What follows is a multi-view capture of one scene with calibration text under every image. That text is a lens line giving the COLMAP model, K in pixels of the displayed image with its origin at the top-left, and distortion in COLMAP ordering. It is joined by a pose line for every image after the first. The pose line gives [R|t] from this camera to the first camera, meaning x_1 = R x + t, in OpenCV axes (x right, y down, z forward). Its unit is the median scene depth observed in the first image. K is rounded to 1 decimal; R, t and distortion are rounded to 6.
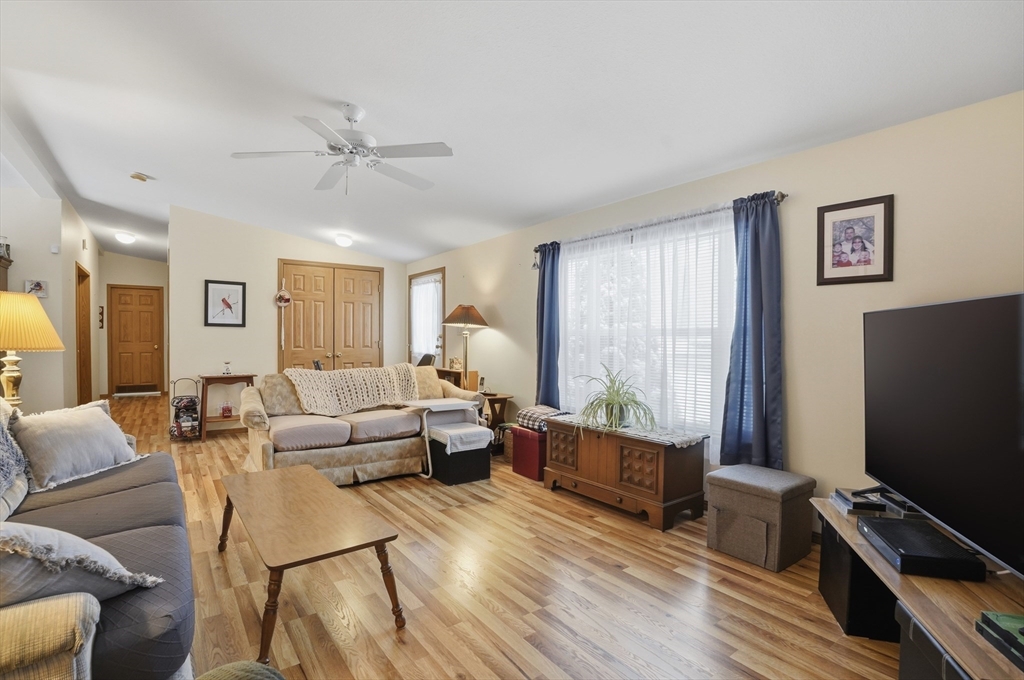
lens RADIAL K [[478.7, 0, 512.0], [0, 478.7, 340.0], [0, 0, 1]] dist [-0.044120, 0.000129]
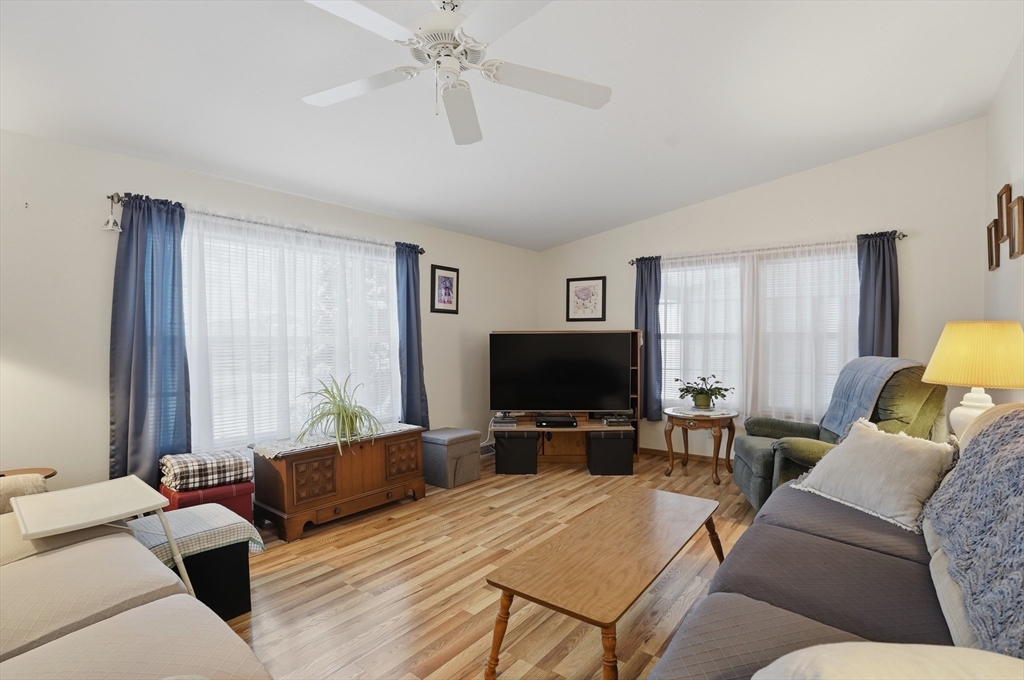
lens RADIAL K [[490.6, 0, 492.0], [0, 490.6, 340.9], [0, 0, 1]] dist [-0.071475, 0.028734]
pose [[-0.229466, -0.002162, 0.973314, -1.000601], [0.011025, 0.999928, 0.004821, -0.020735], [-0.973254, 0.011837, -0.229426, 1.124820]]
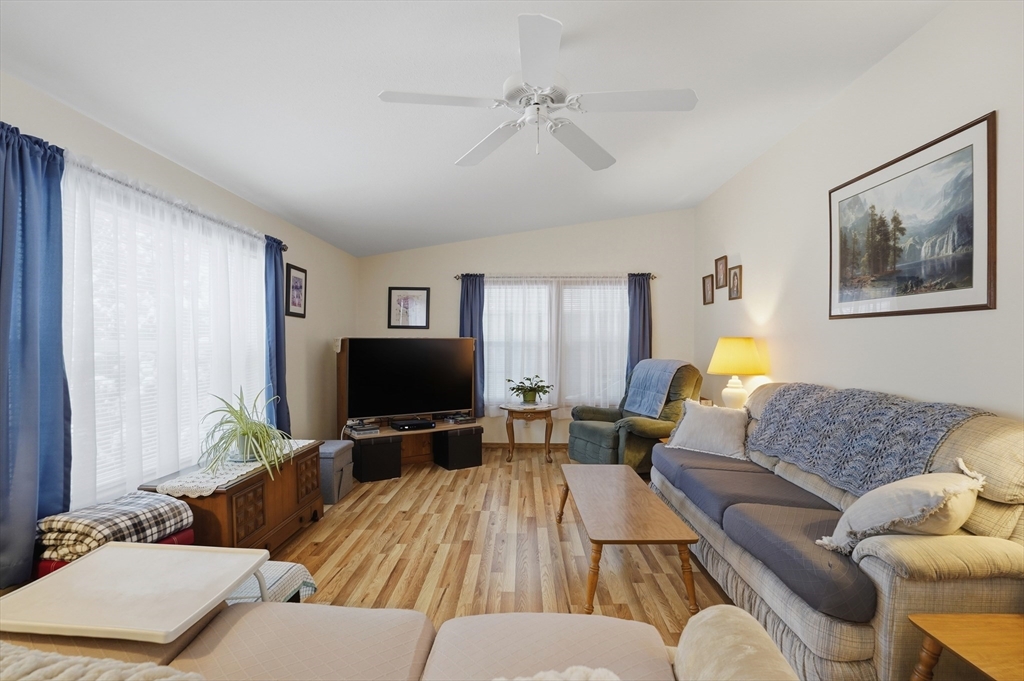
lens RADIAL K [[490.6, 0, 492.0], [0, 490.6, 341.4], [0, 0, 1]] dist [-0.071475, 0.028734]
pose [[-0.759967, 0.003066, 0.649955, -0.789450], [0.003835, 0.999993, -0.000233, -0.030316], [-0.649951, 0.002315, -0.759973, 1.647629]]
